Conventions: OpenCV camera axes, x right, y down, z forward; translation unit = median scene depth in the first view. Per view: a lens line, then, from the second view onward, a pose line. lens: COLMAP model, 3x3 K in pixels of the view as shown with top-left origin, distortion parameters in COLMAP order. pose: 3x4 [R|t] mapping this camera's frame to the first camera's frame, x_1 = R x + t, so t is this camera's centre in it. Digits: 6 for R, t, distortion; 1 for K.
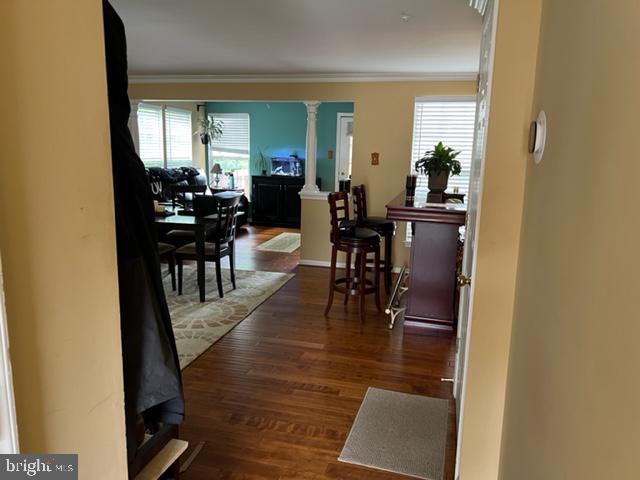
lens RADIAL K [[480.2, 0, 323.3], [0, 480.2, 245.7], [0, 0, 1]] dist [0.051650, -0.058246]
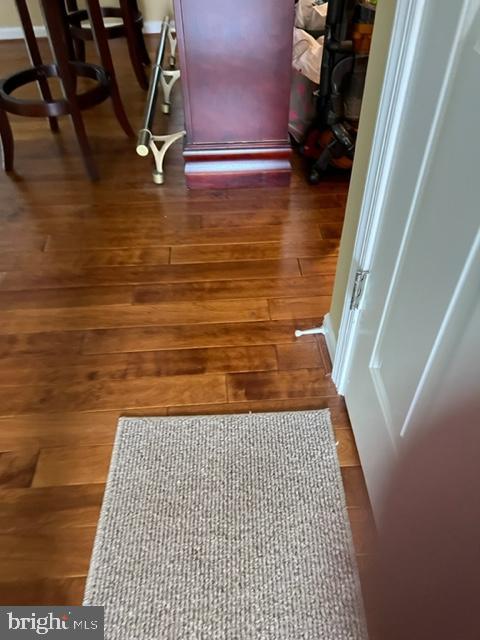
lens RADIAL K [[480.2, 0, 244.1], [0, 480.2, 323.2], [0, 0, 1]] dist [0.051650, -0.058246]
pose [[0.953347, -0.245479, 0.175699, 0.103949], [0.101481, 0.808756, 0.579323, 0.022498], [-0.284310, -0.534466, 0.795936, 0.541206]]
